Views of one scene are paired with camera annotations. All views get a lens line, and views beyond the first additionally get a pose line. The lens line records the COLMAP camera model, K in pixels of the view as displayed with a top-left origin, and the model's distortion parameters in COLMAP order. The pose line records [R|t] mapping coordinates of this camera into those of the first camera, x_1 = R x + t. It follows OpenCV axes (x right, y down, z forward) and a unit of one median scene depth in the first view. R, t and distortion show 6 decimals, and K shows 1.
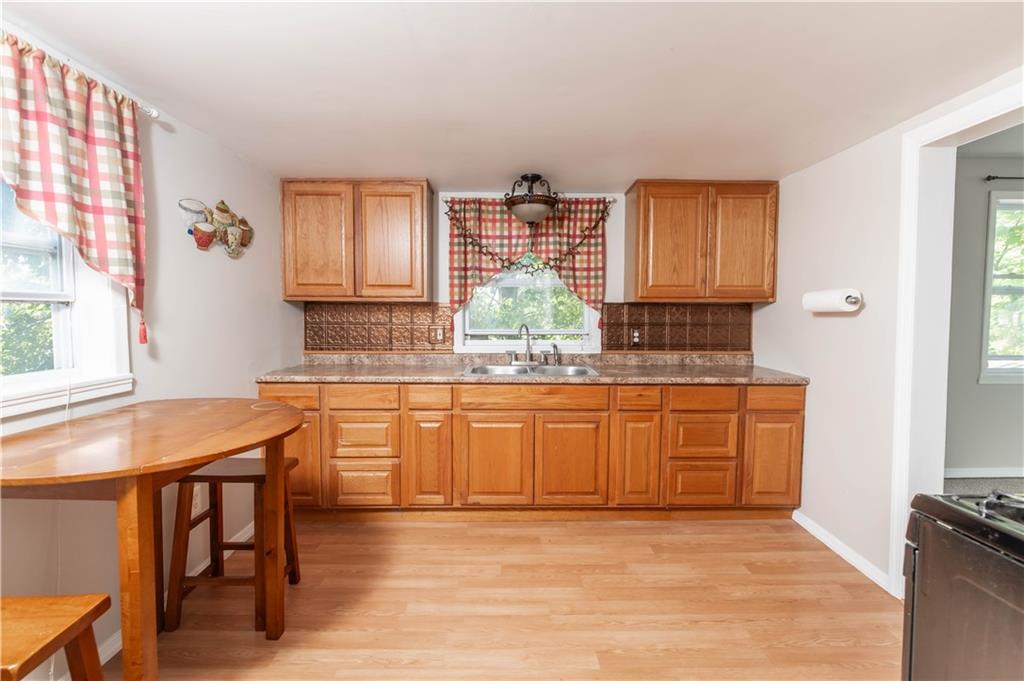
lens RADIAL K [[456.7, 0, 511.2], [0, 456.7, 337.1], [0, 0, 1]] dist [0.000067, -0.000528]
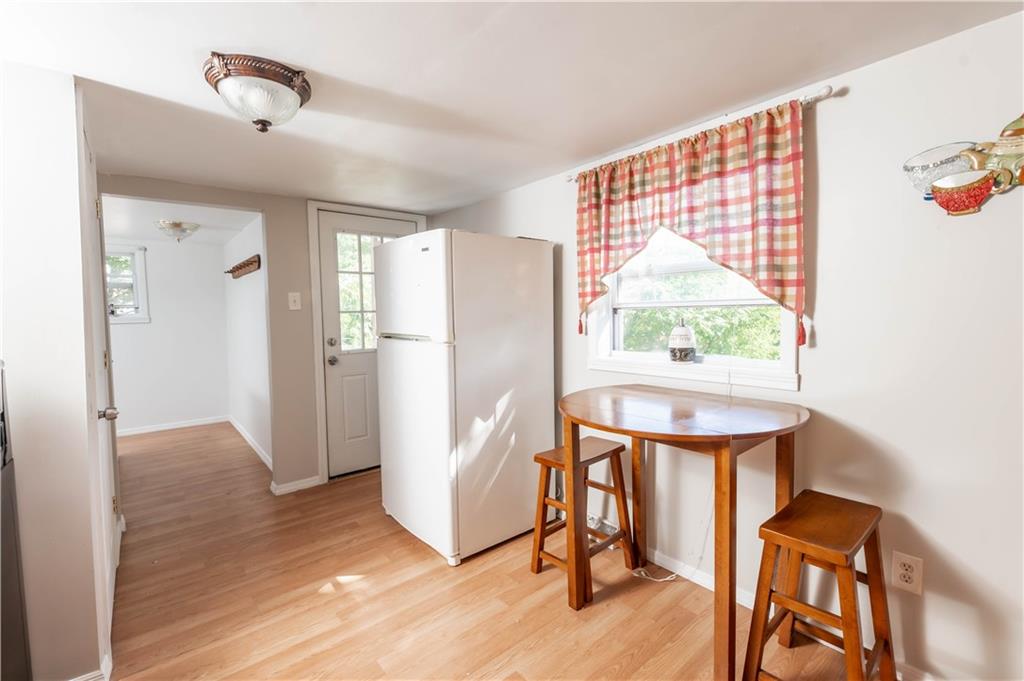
lens RADIAL K [[456.7, 0, 511.2], [0, 456.7, 337.1], [0, 0, 1]] dist [0.000067, -0.000528]
pose [[-0.779055, 0.041276, -0.625596, 0.212841], [-0.021730, 0.995453, 0.092739, -0.062430], [0.626579, 0.085843, -0.774615, 1.042618]]
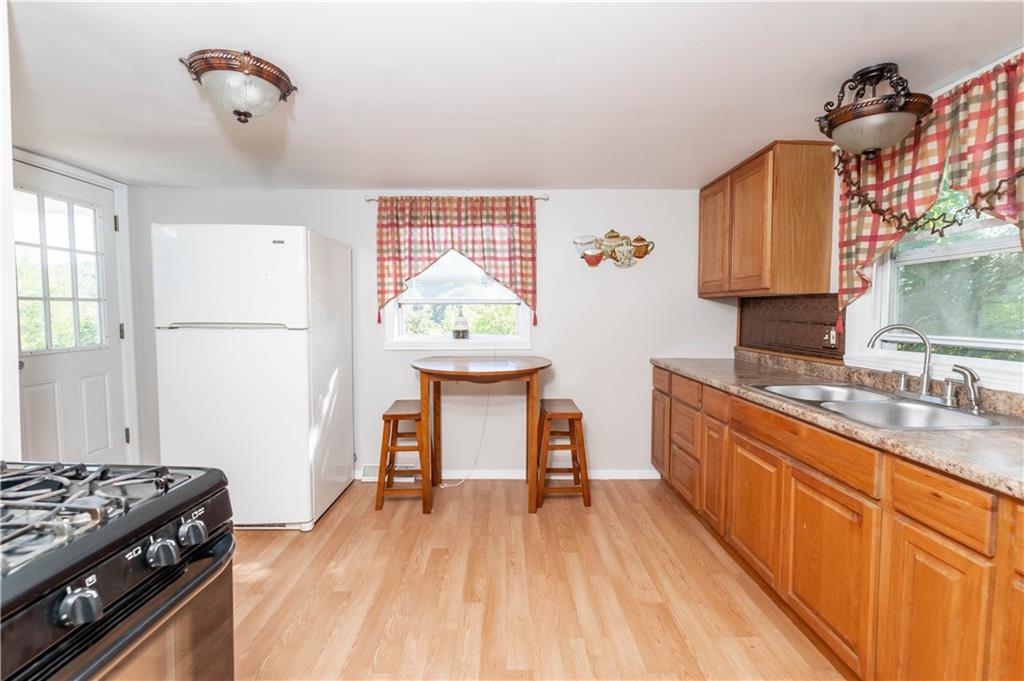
lens RADIAL K [[467.4, 0, 510.6], [0, 467.4, 337.9], [0, 0, 1]] dist [0.000272, -0.000112]
pose [[0.005440, 0.051466, -0.998660, 0.824157], [-0.055234, 0.997166, 0.051088, -0.019985], [0.998459, 0.054882, 0.008268, 0.682542]]
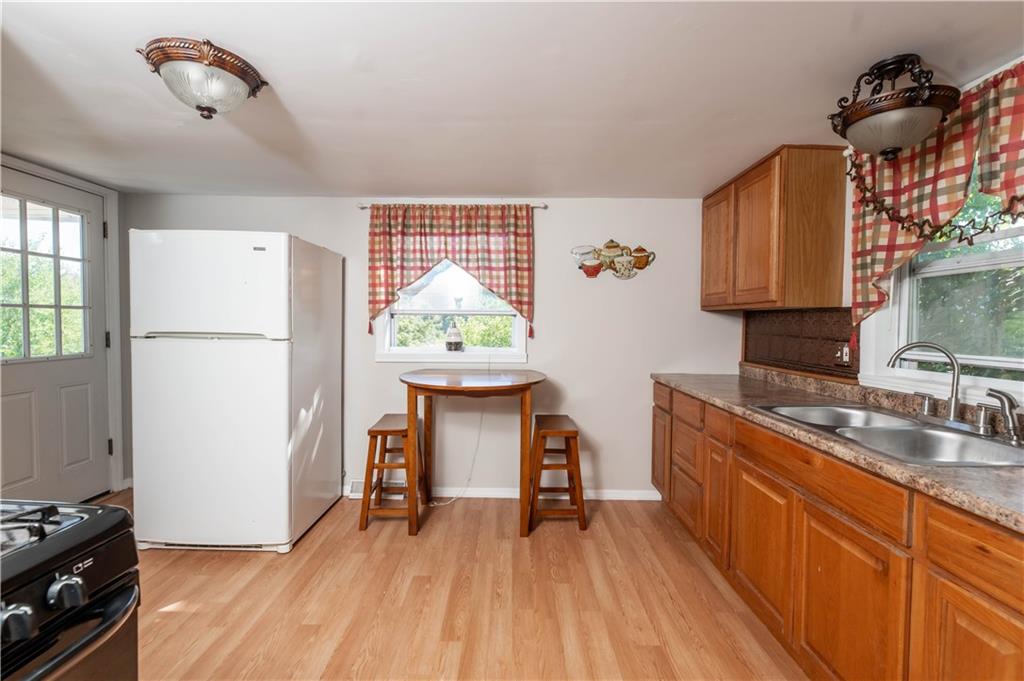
lens RADIAL K [[456.7, 0, 511.2], [0, 456.7, 337.1], [0, 0, 1]] dist [0.000067, -0.000528]
pose [[-0.012326, 0.026554, -0.999571, 0.740801], [-0.064670, 0.997533, 0.027297, -0.024584], [0.997831, 0.064979, -0.010578, 0.723820]]
